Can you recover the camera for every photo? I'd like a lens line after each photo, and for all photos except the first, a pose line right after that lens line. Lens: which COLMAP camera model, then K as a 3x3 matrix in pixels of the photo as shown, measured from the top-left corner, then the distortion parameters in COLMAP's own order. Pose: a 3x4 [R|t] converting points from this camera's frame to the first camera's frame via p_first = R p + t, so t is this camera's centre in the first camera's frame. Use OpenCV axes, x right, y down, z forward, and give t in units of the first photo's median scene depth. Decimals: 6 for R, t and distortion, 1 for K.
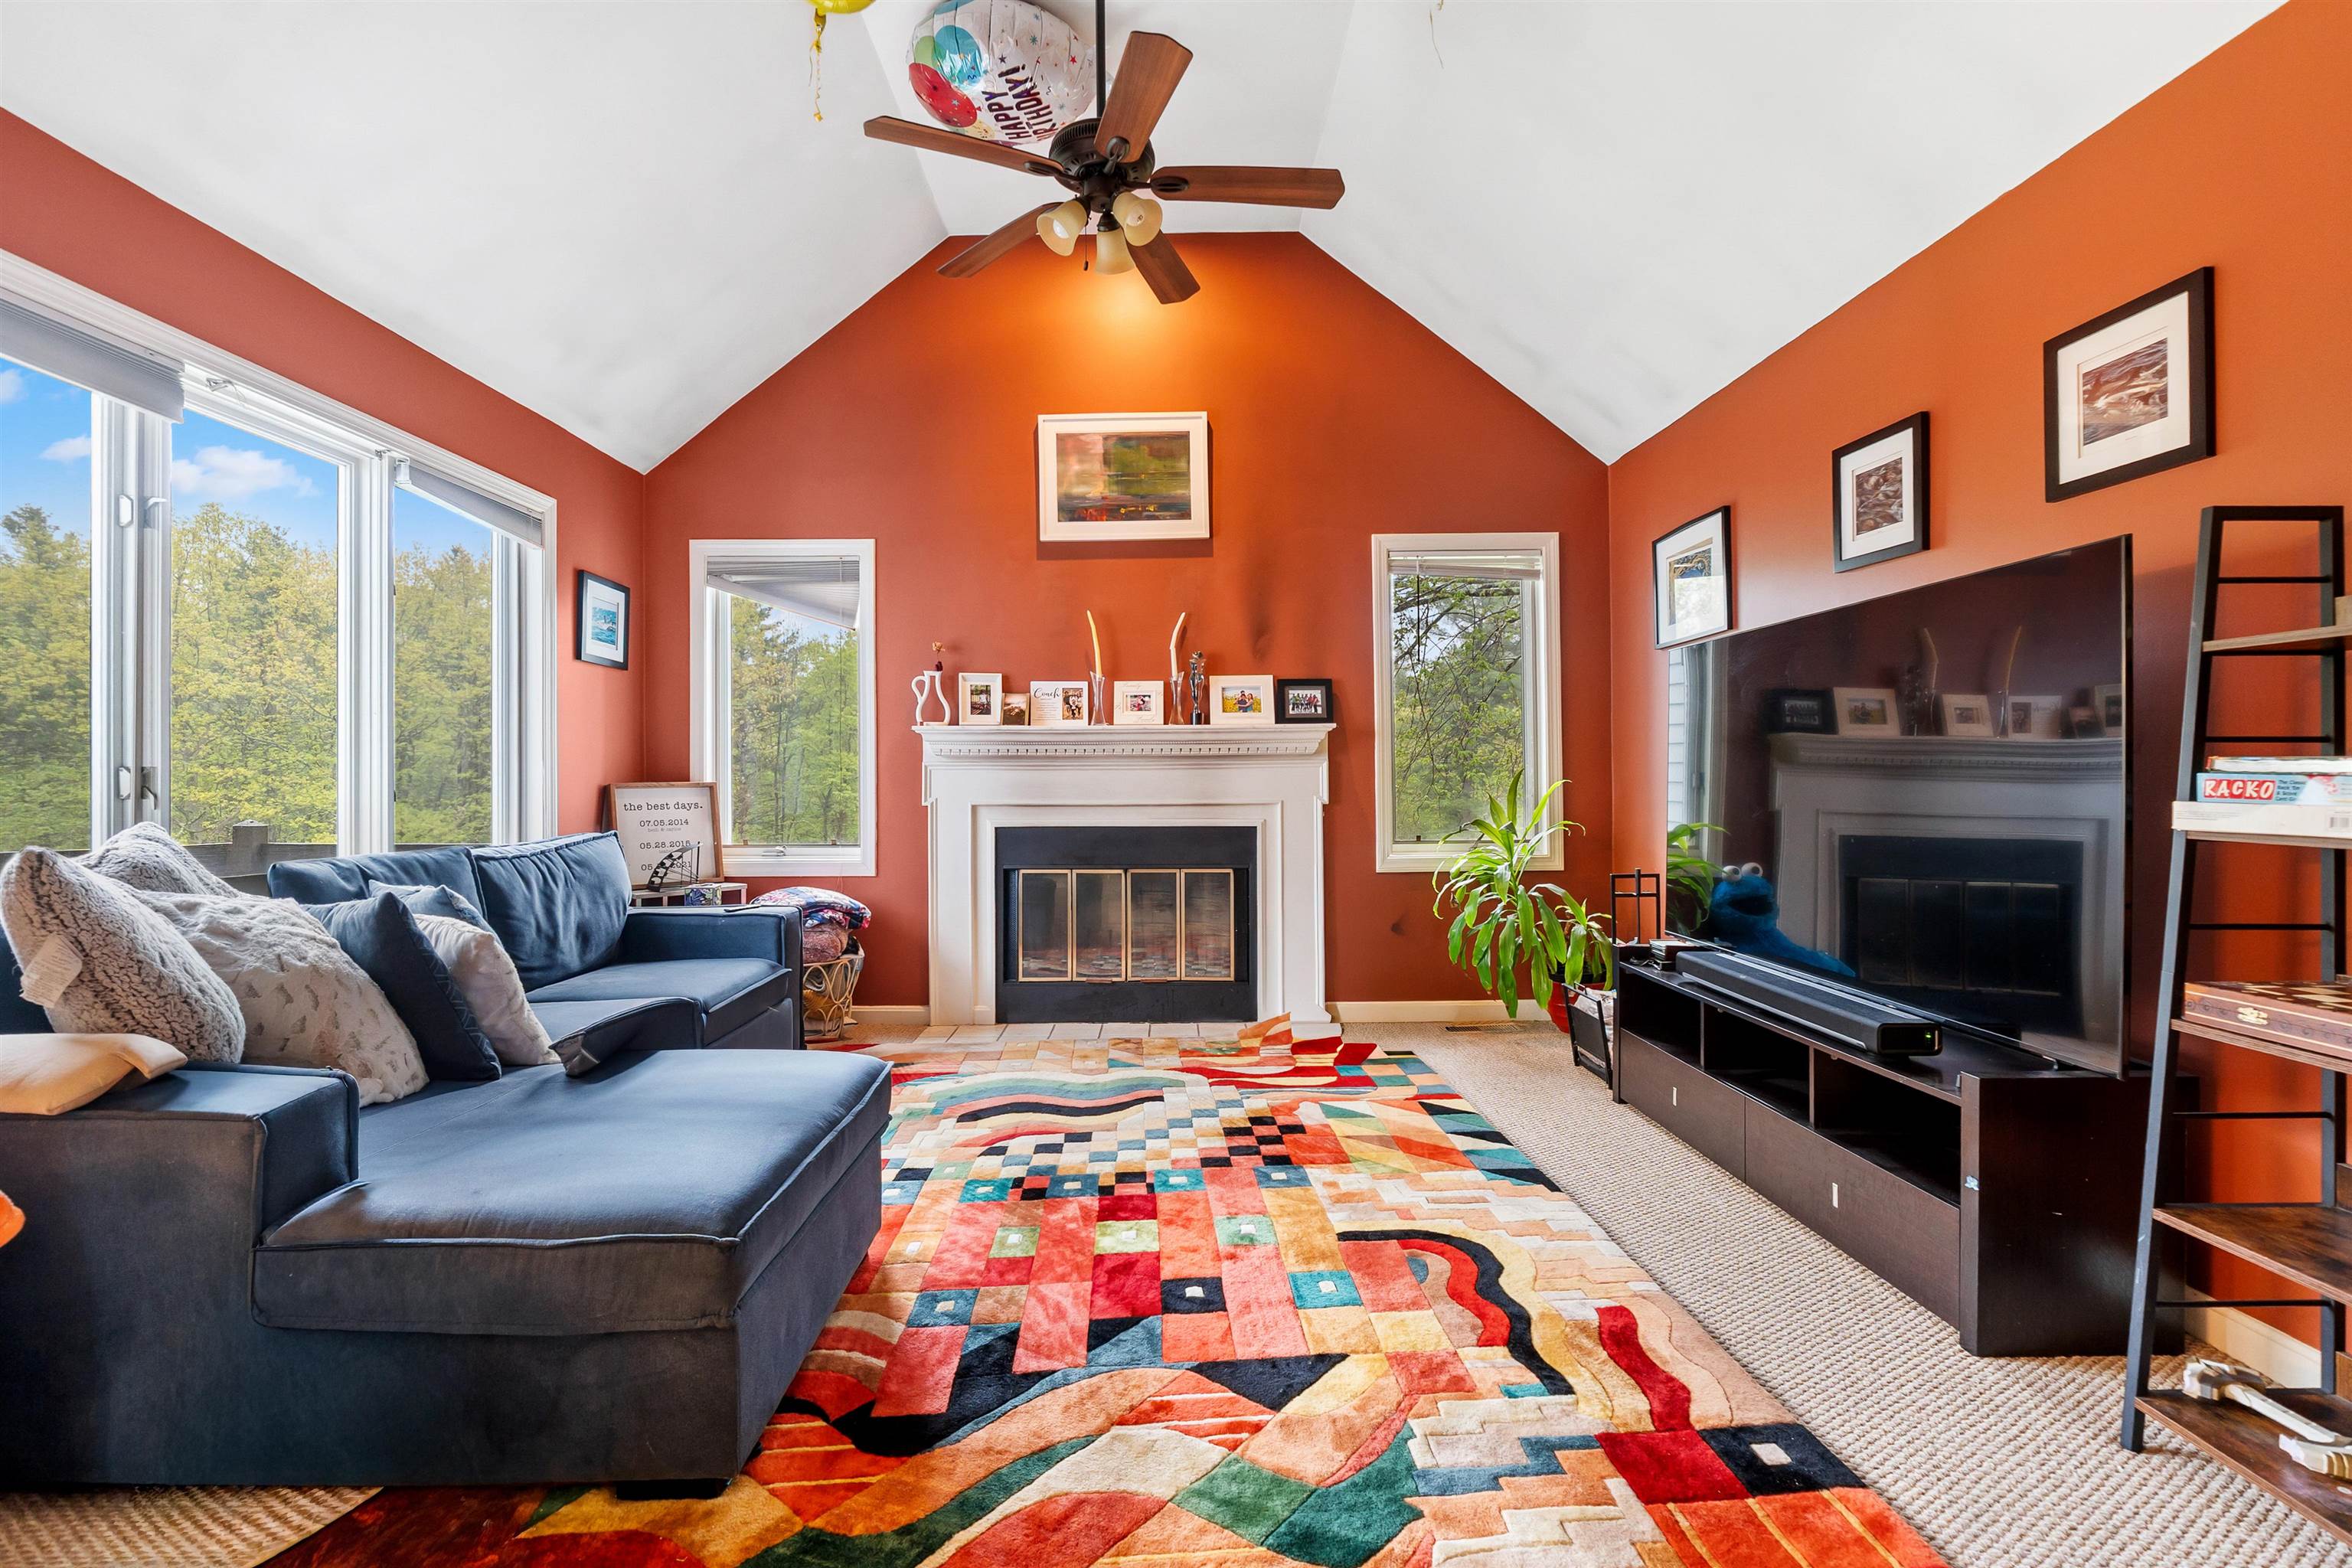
lens RADIAL K [[1040.2, 0, 1169.1], [0, 1040.2, 772.5], [0, 0, 1]] dist [-0.007777, -0.000449]
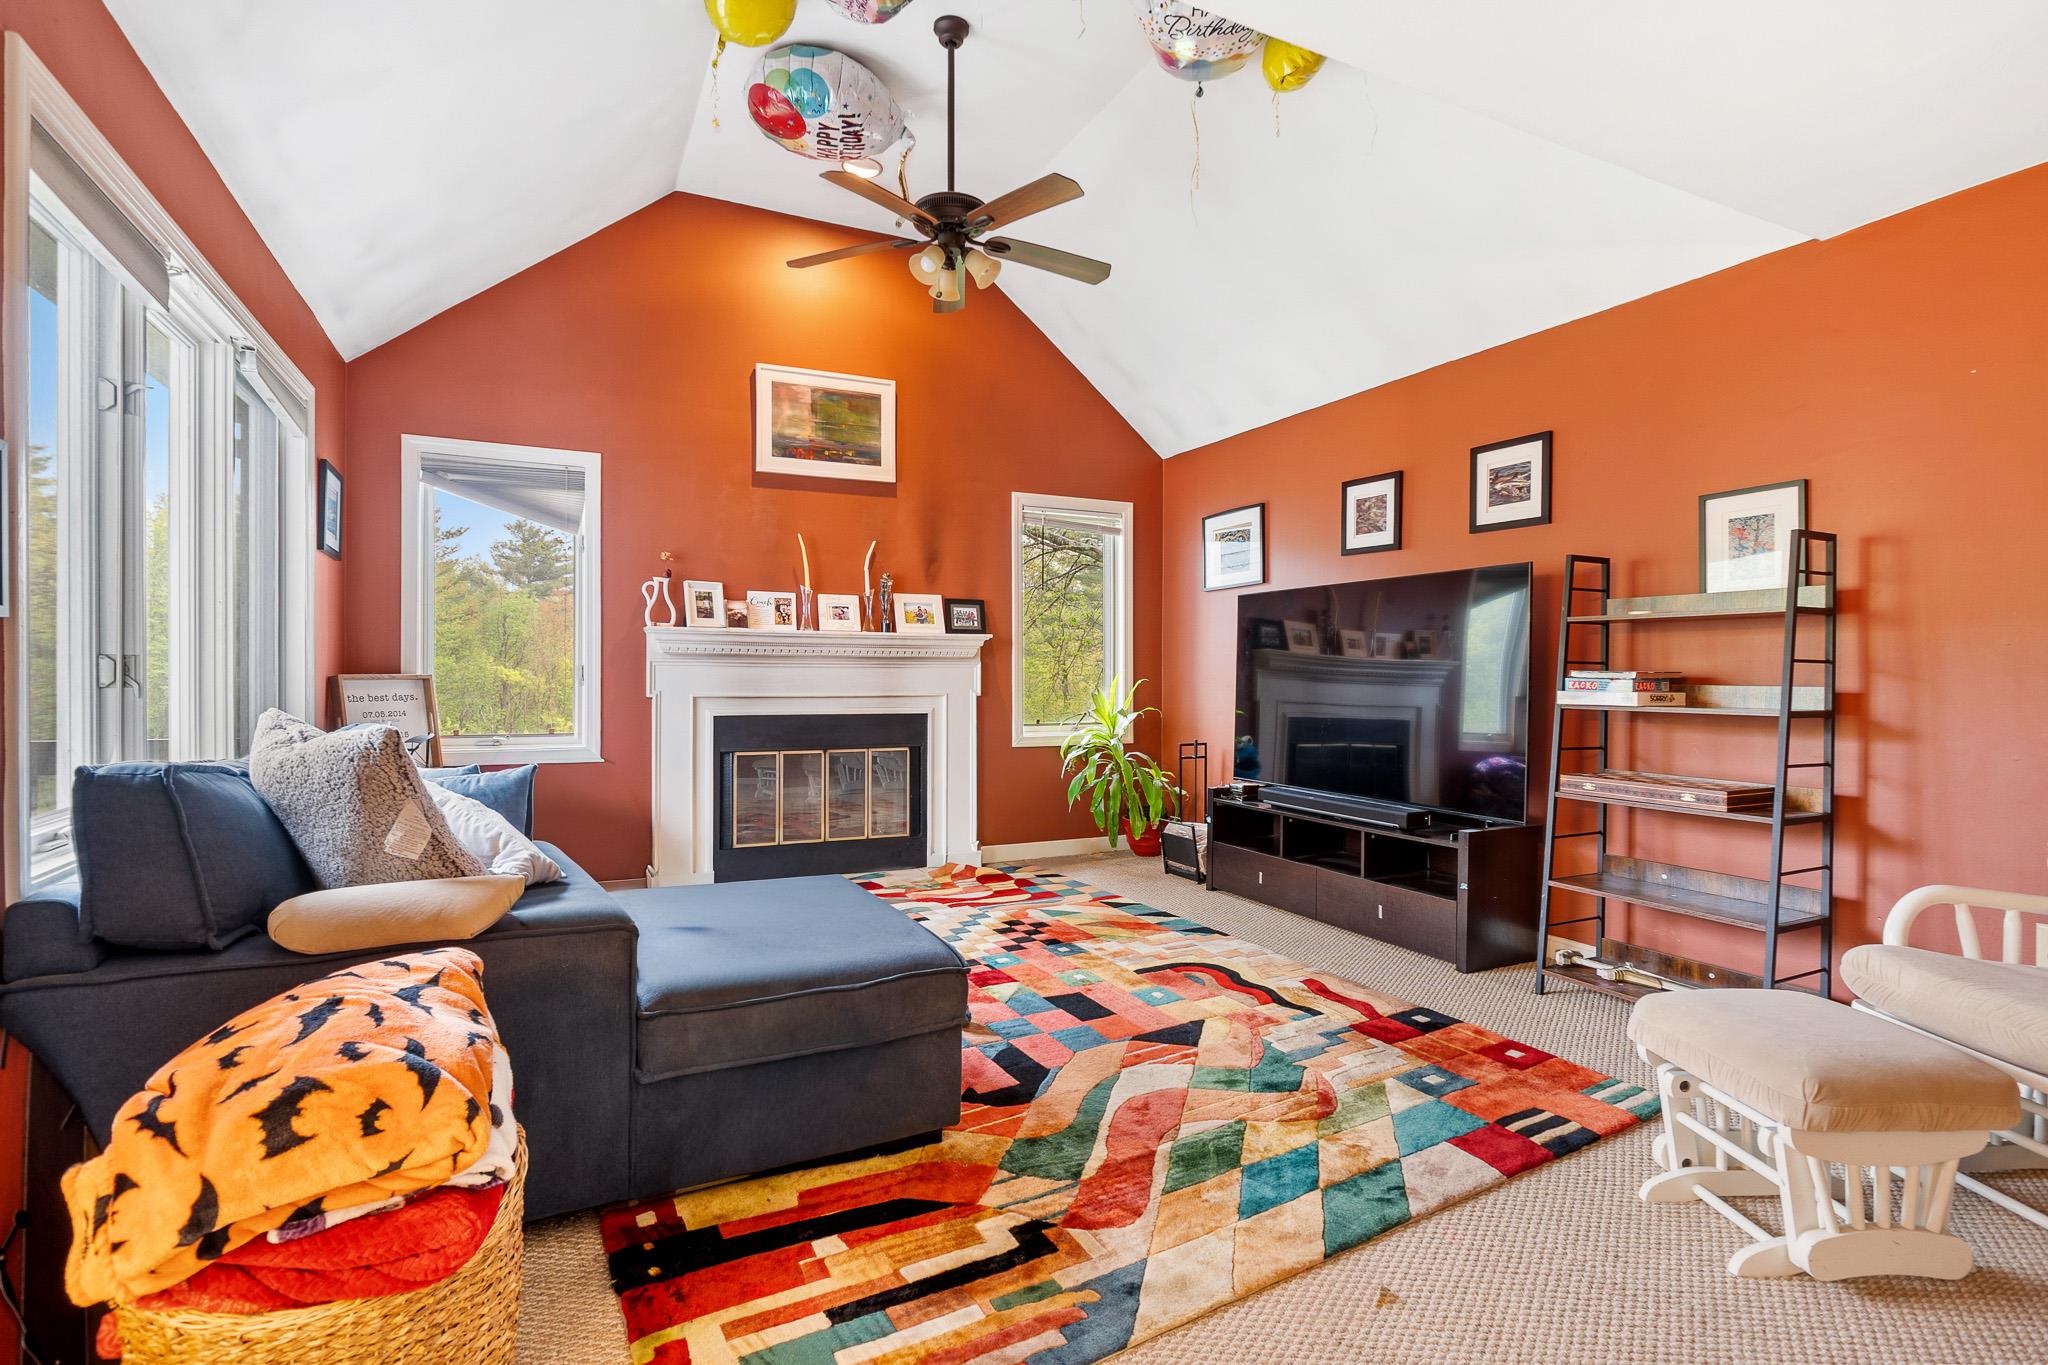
lens RADIAL K [[976.1, 0, 1024.0], [0, 976.1, 682.5], [0, 0, 1]] dist [-0.003245, -0.000320]
pose [[0.895217, 0.006112, 0.445589, -0.349669], [-0.011442, 0.999892, 0.009273, 0.001580], [-0.445484, -0.013400, 0.895189, -0.122229]]
